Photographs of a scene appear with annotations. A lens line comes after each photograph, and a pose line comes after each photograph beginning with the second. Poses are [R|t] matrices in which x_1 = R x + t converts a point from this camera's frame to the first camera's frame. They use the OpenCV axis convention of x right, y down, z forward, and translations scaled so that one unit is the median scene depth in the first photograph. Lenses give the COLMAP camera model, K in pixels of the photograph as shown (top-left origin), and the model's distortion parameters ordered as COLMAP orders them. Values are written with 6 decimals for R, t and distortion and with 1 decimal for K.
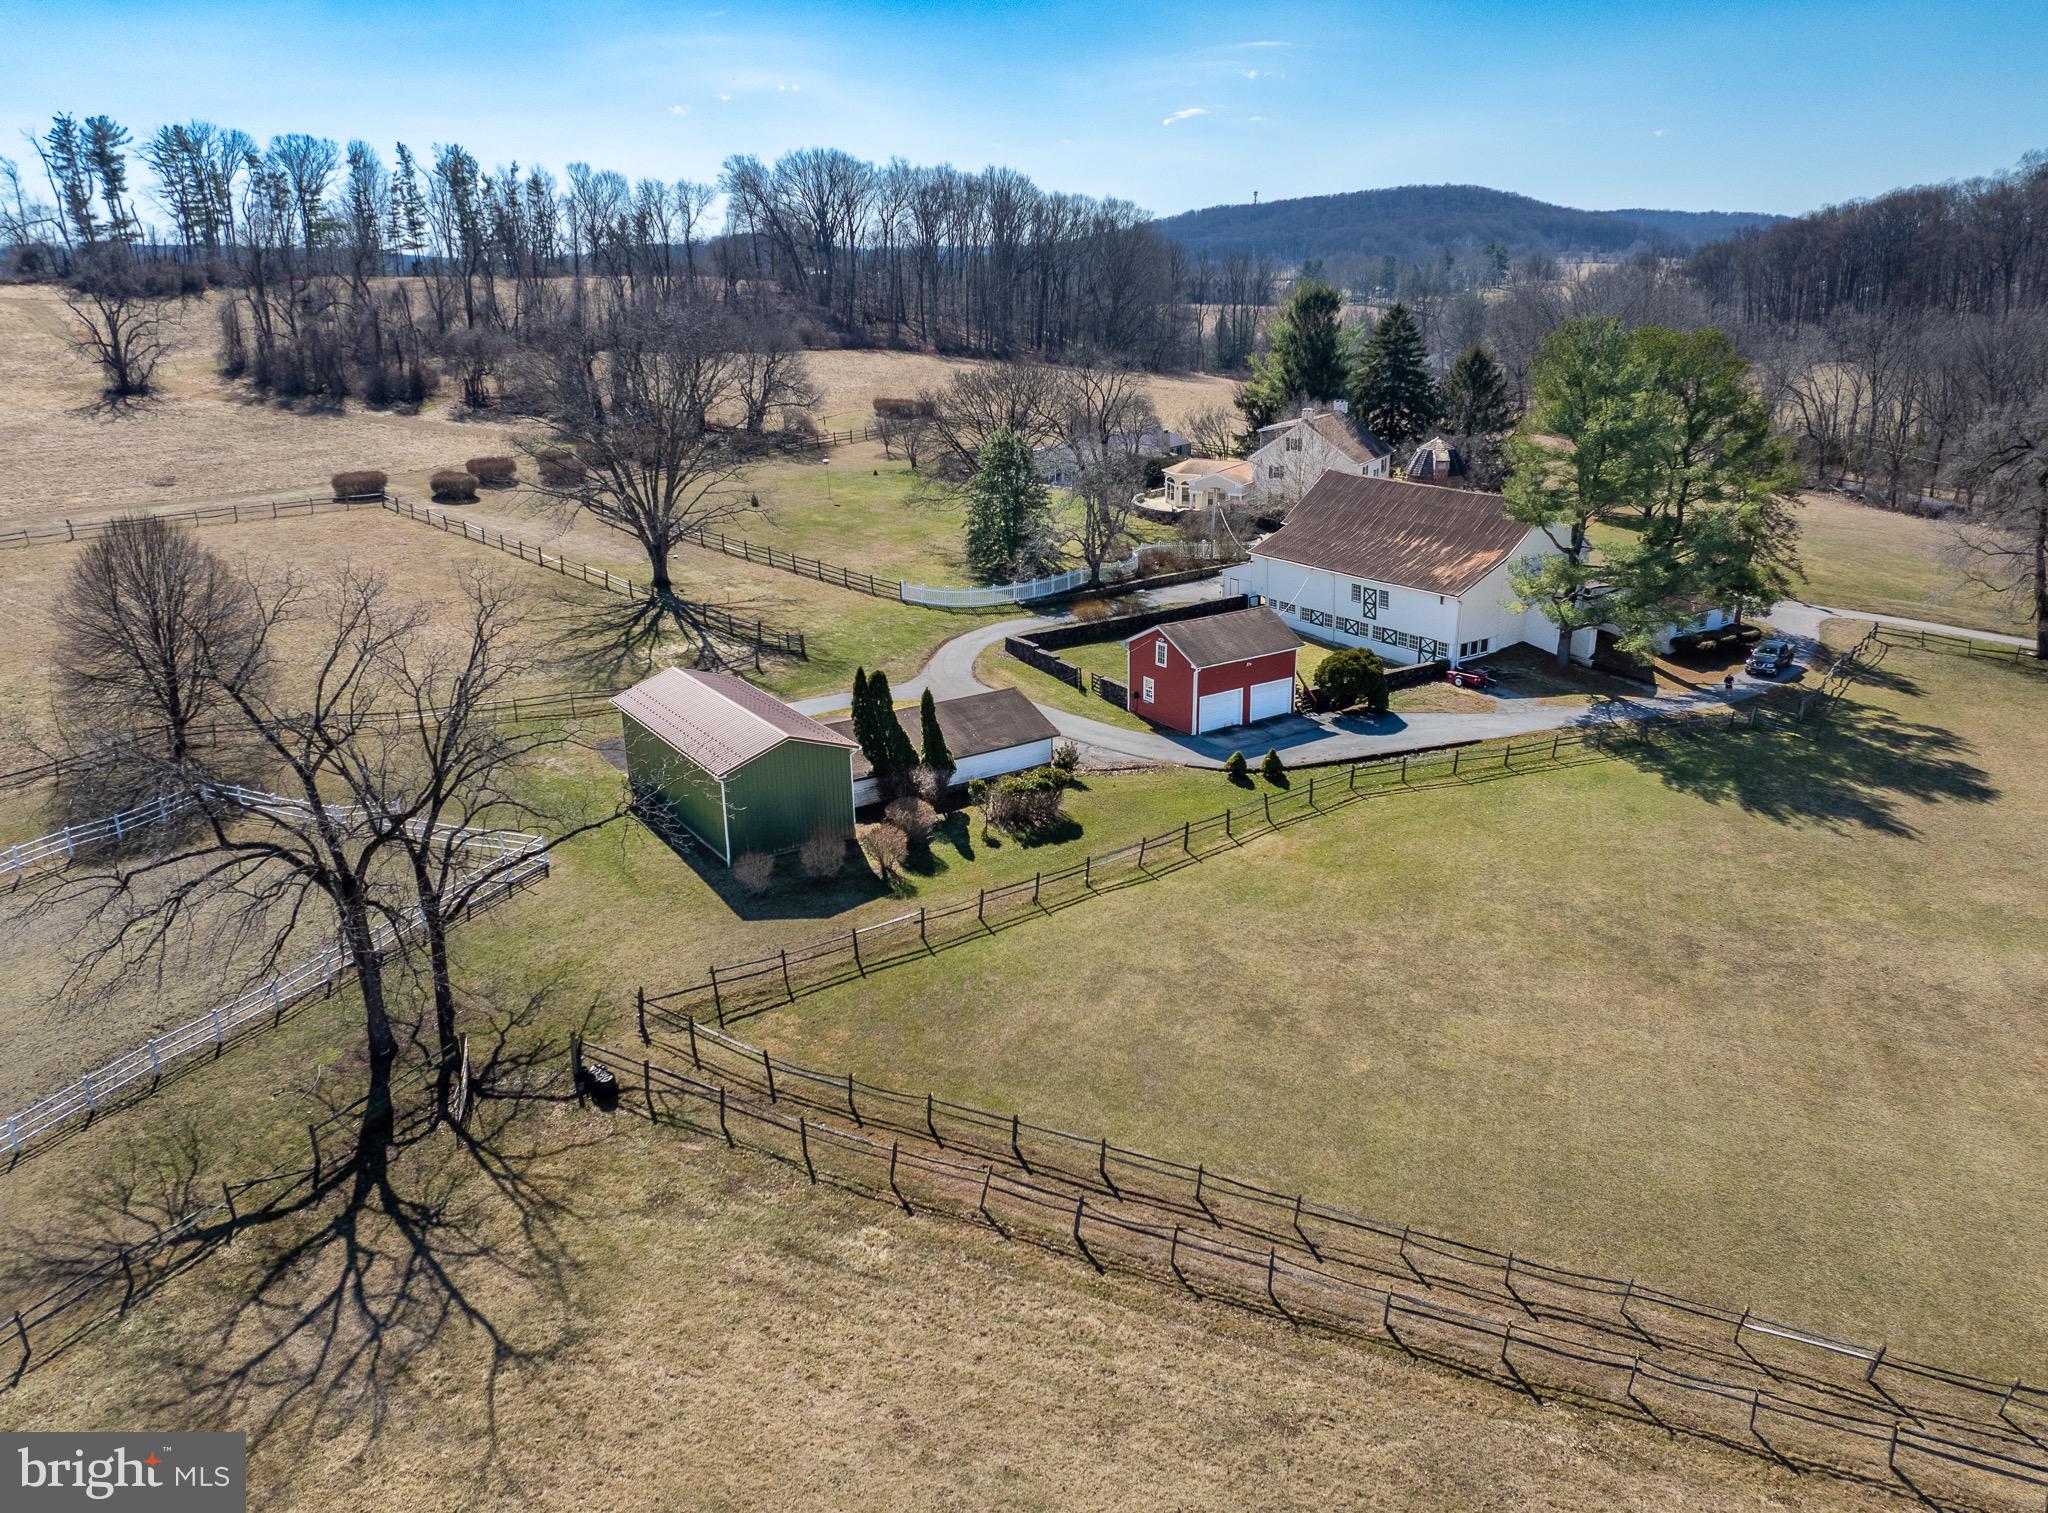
lens RADIAL K [[1485.9, 0, 1024.0], [0, 1485.9, 756.5], [0, 0, 1]] dist [-0.031680, -0.001477]
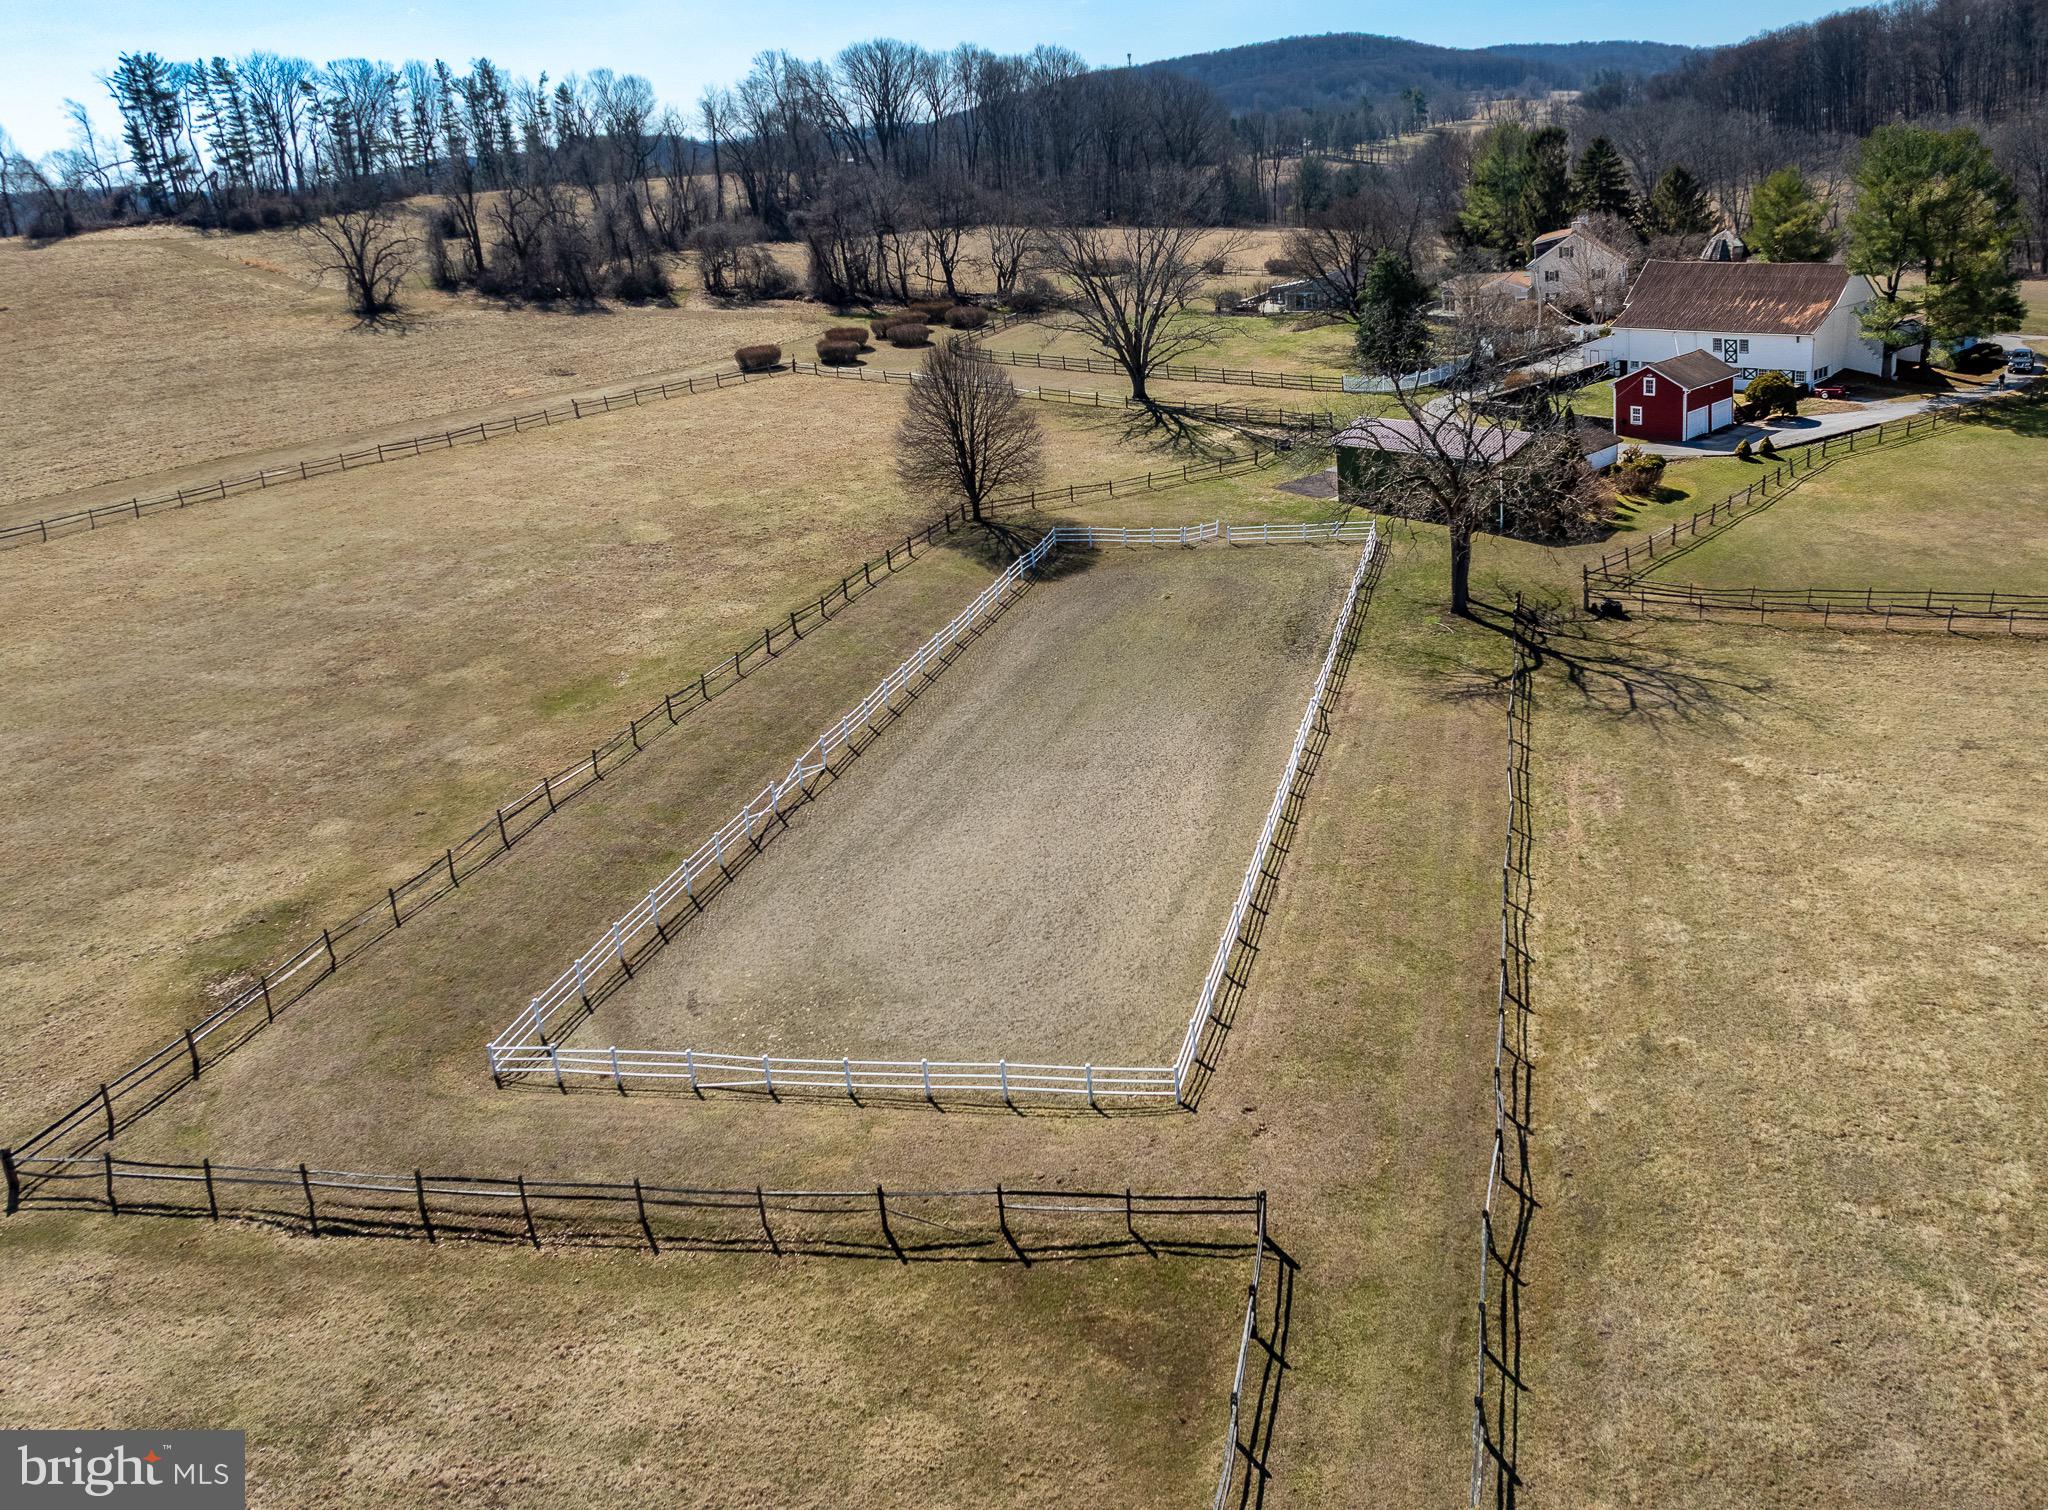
lens RADIAL K [[1671.7, 0, 1058.9], [0, 1671.7, 628.0], [0, 0, 1]] dist [-0.041699, -0.006245]
pose [[0.985043, -0.111567, 0.131313, -1.154375], [0.116407, 0.992756, -0.029752, 0.231319], [-0.127042, 0.044593, 0.990894, -0.752276]]
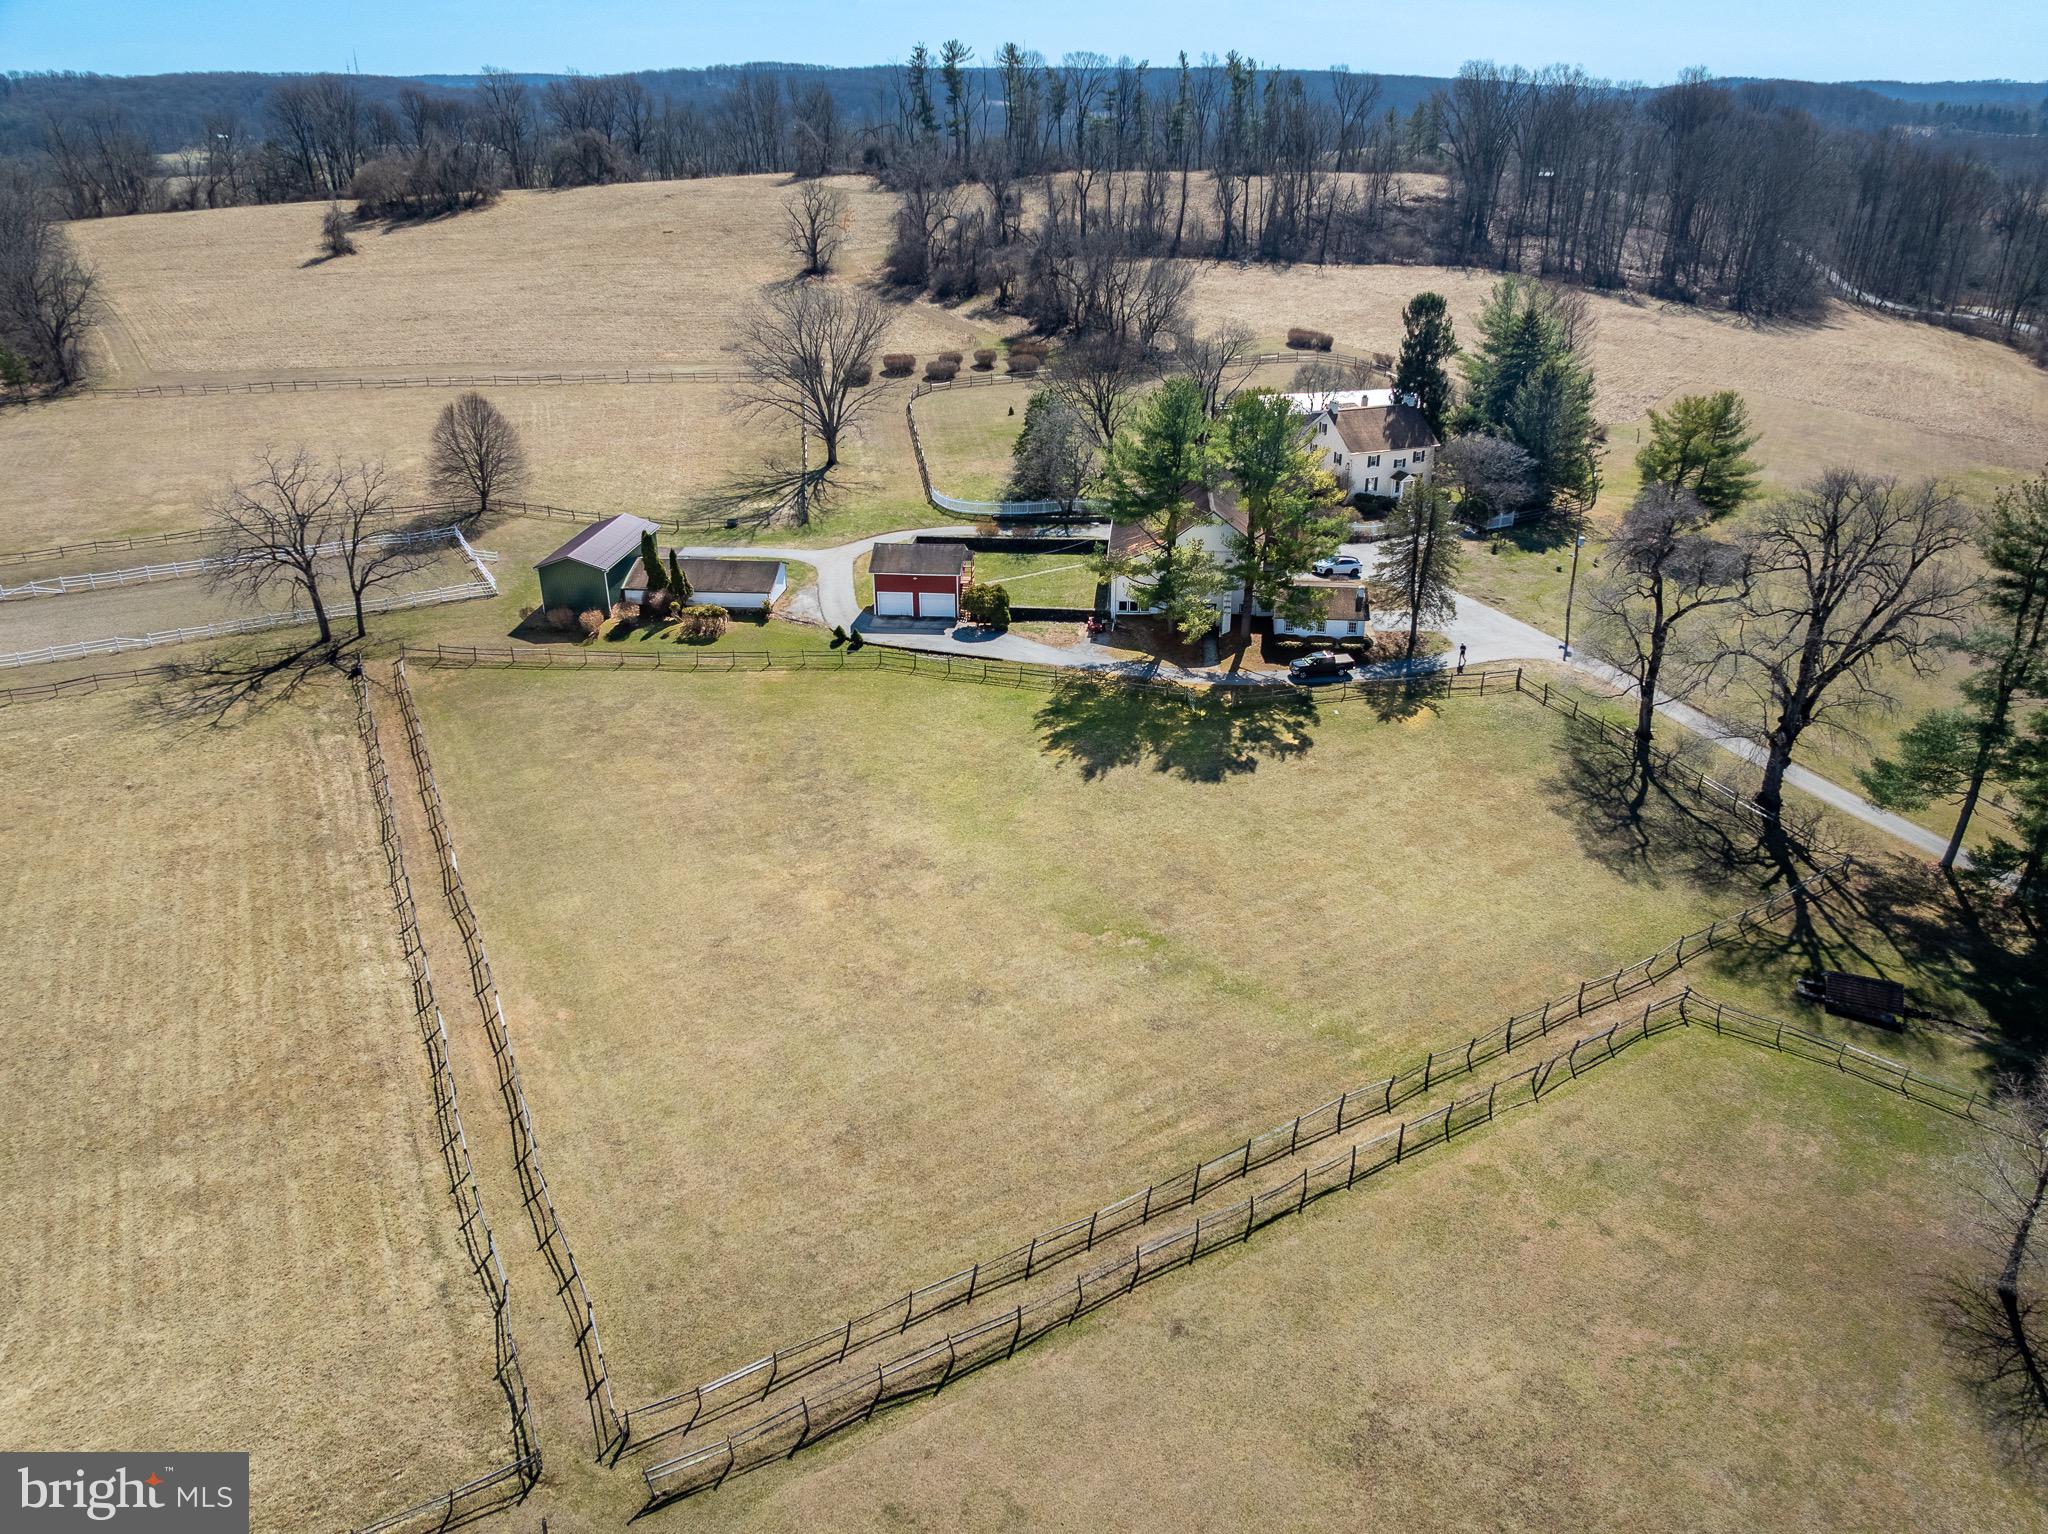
lens RADIAL K [[1419.4, 0, 1024.0], [0, 1419.4, 767.0], [0, 0, 1]] dist [-0.031959, 0.007482]
pose [[0.777252, 0.283256, -0.561823, 1.947943], [-0.207090, 0.958349, 0.196674, -0.325234], [0.594132, -0.036517, 0.803538, -0.267984]]
